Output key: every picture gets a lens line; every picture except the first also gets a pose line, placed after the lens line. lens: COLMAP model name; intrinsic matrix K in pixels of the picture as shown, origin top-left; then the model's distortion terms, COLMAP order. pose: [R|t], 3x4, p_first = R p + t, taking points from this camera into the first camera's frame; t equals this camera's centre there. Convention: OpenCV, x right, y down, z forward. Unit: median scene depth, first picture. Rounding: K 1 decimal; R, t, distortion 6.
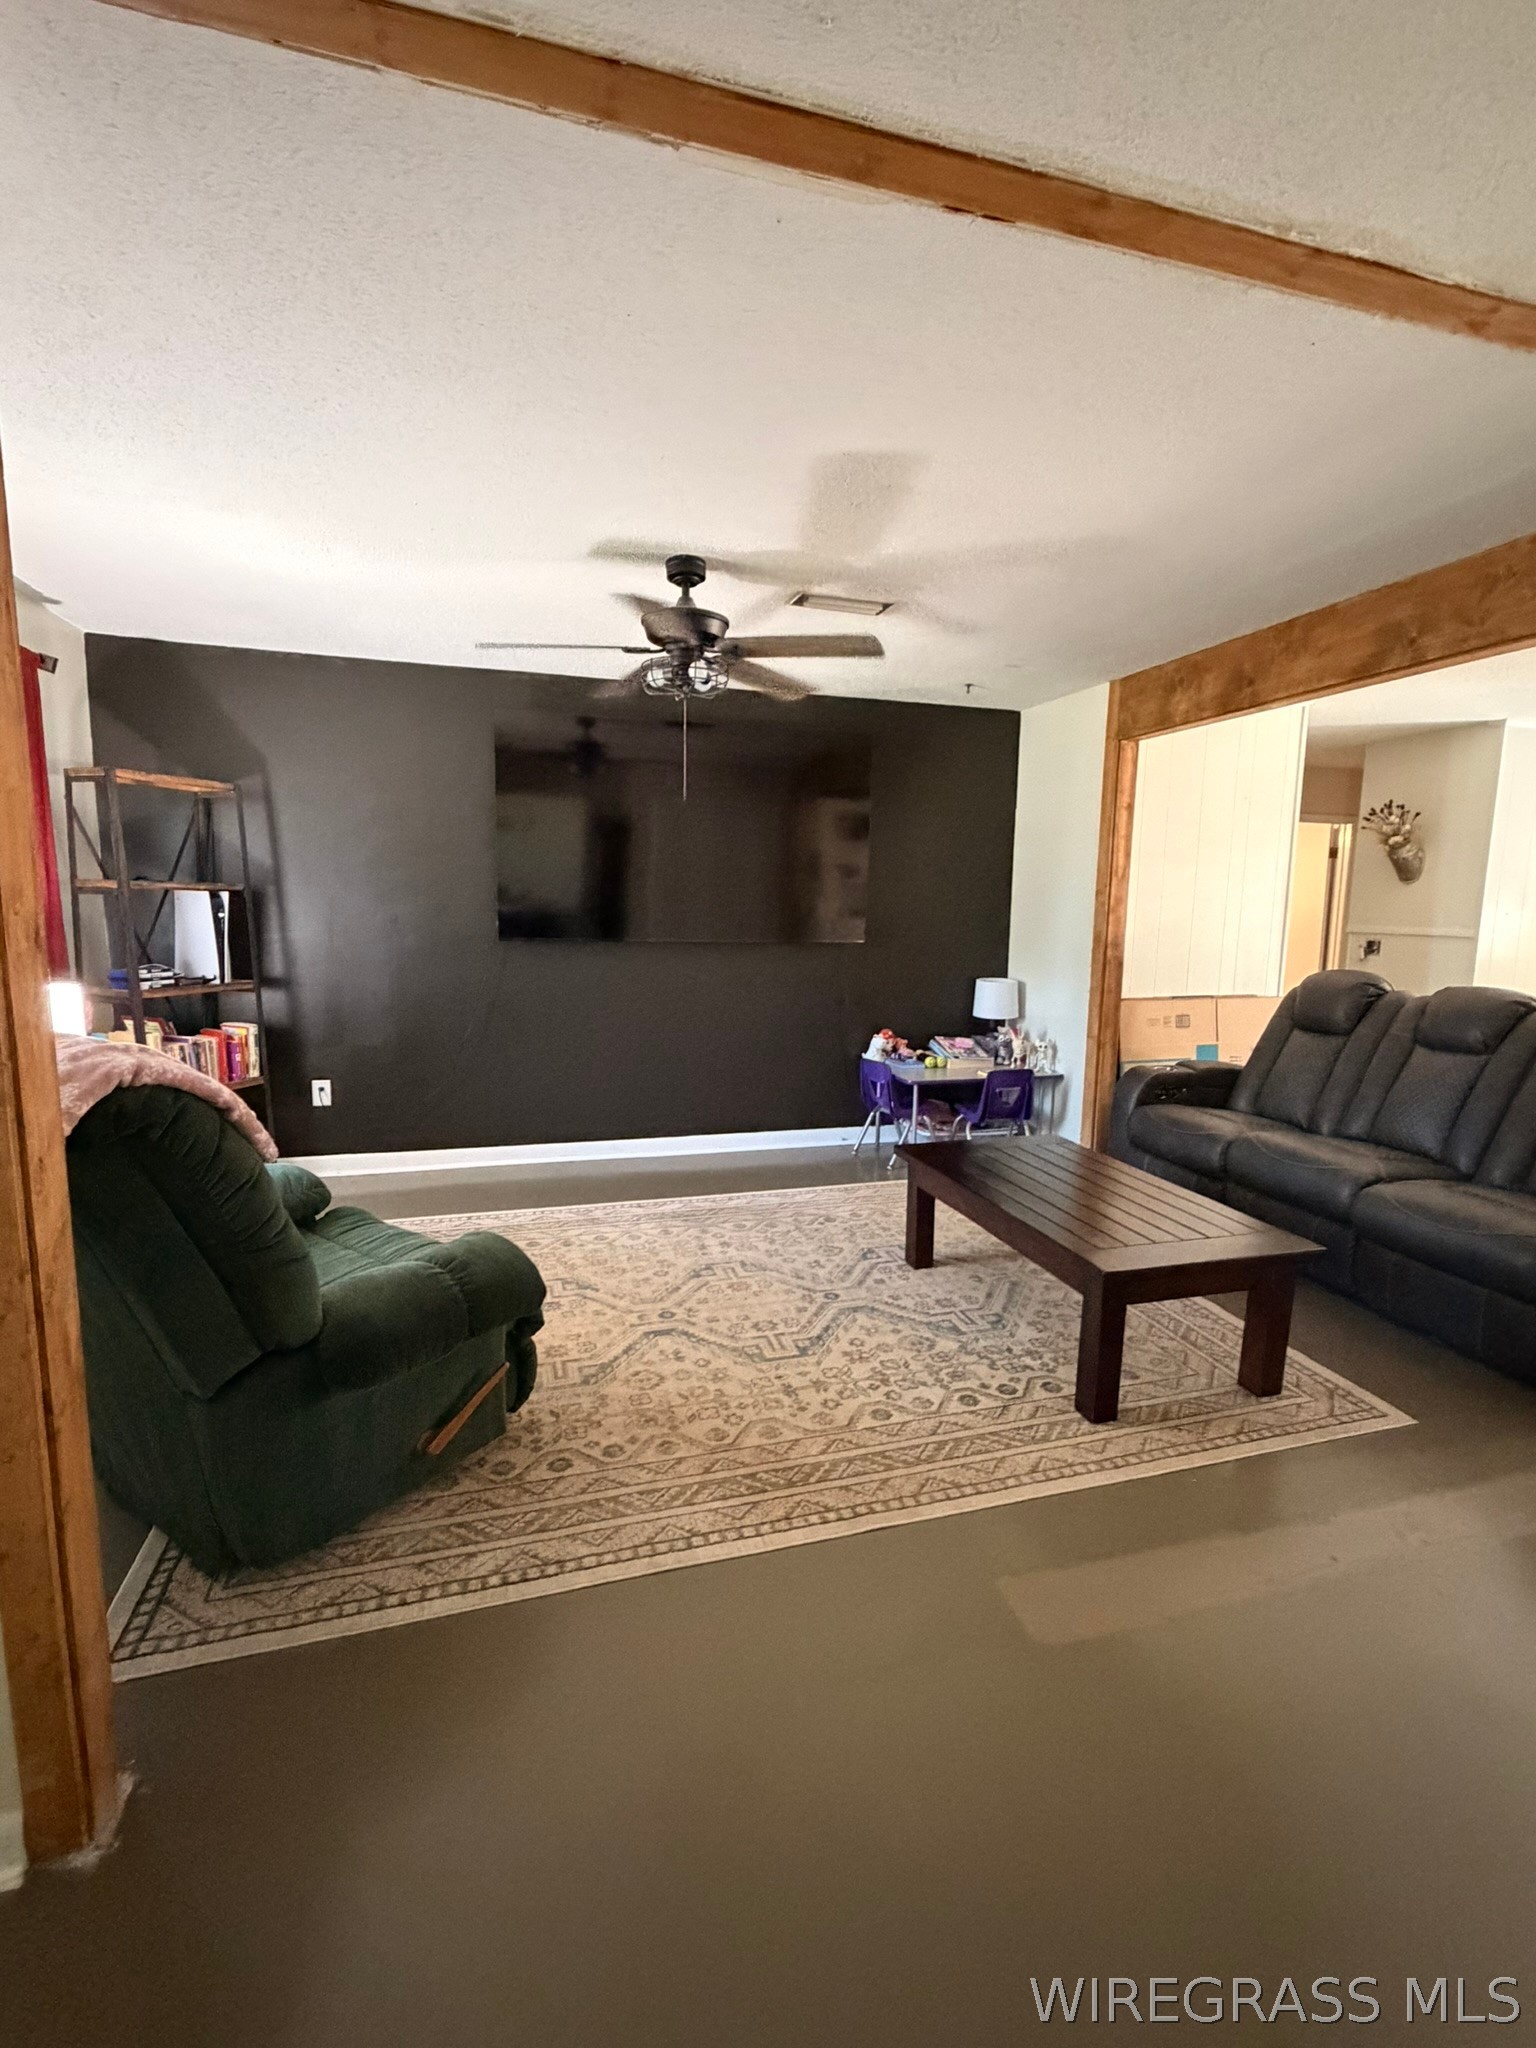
lens RADIAL K [[932.3, 0, 766.1], [0, 932.3, 1026.6], [0, 0, 1]] dist [-0.003262, 0.001047]
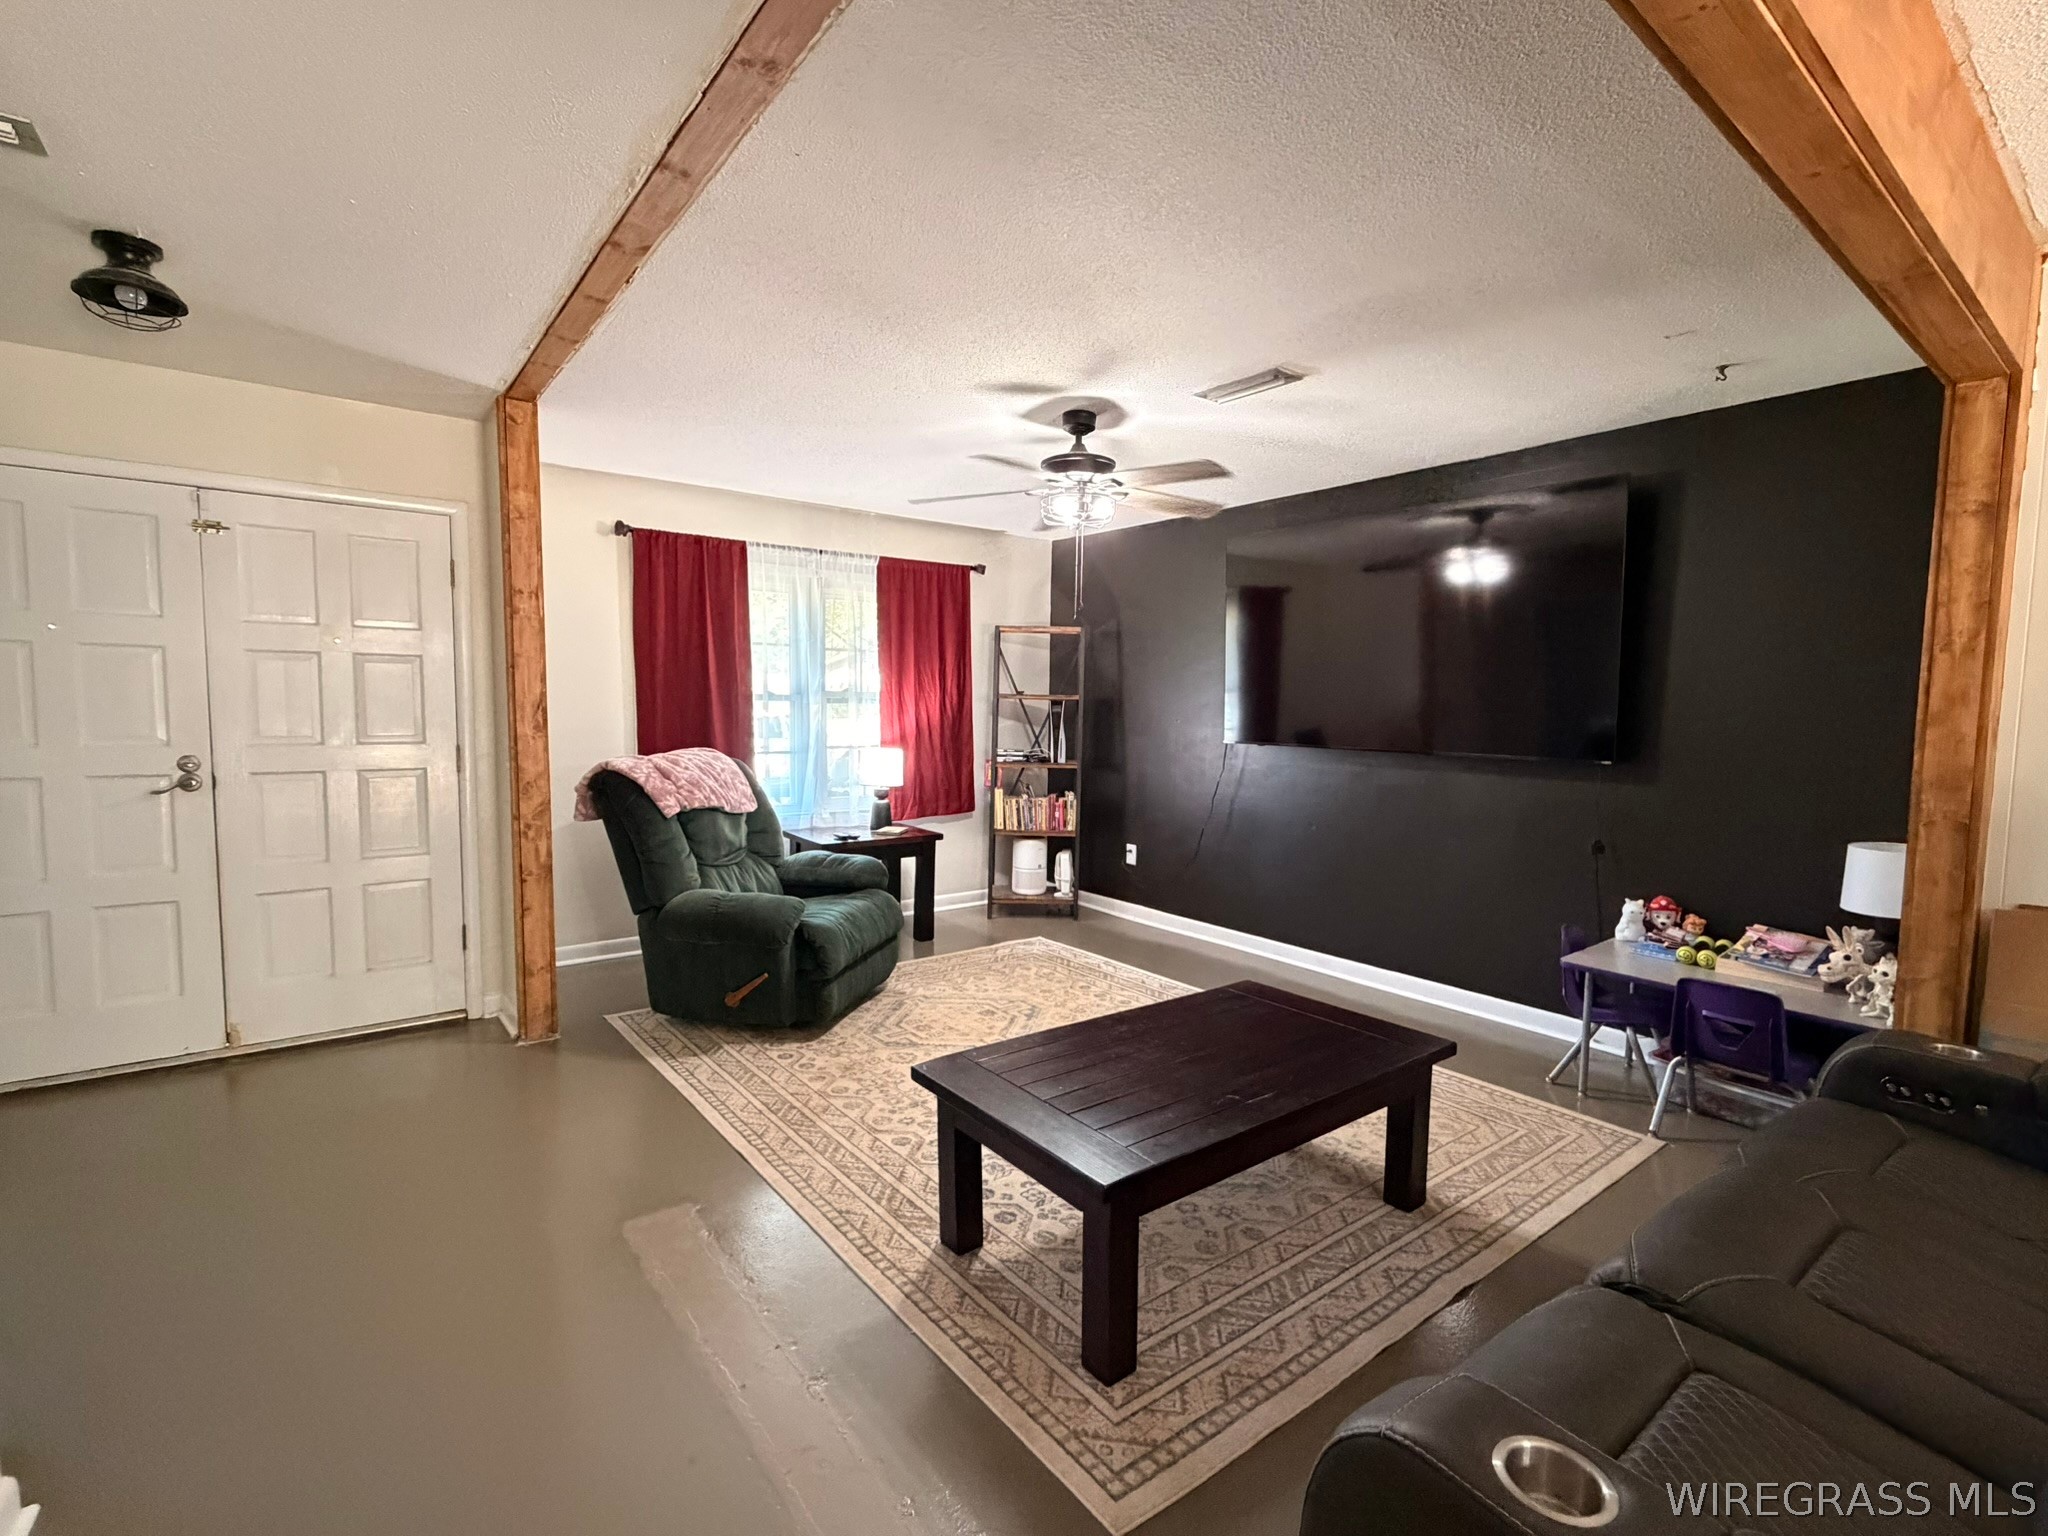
lens RADIAL K [[932.3, 0, 1022.6], [0, 932.3, 772.5], [0, 0, 1]] dist [-0.003262, 0.001047]
pose [[0.363723, 0.059089, -0.929631, 0.987564], [-0.136781, 0.990556, 0.009446, -0.048854], [0.921410, 0.123720, 0.368371, 0.542062]]
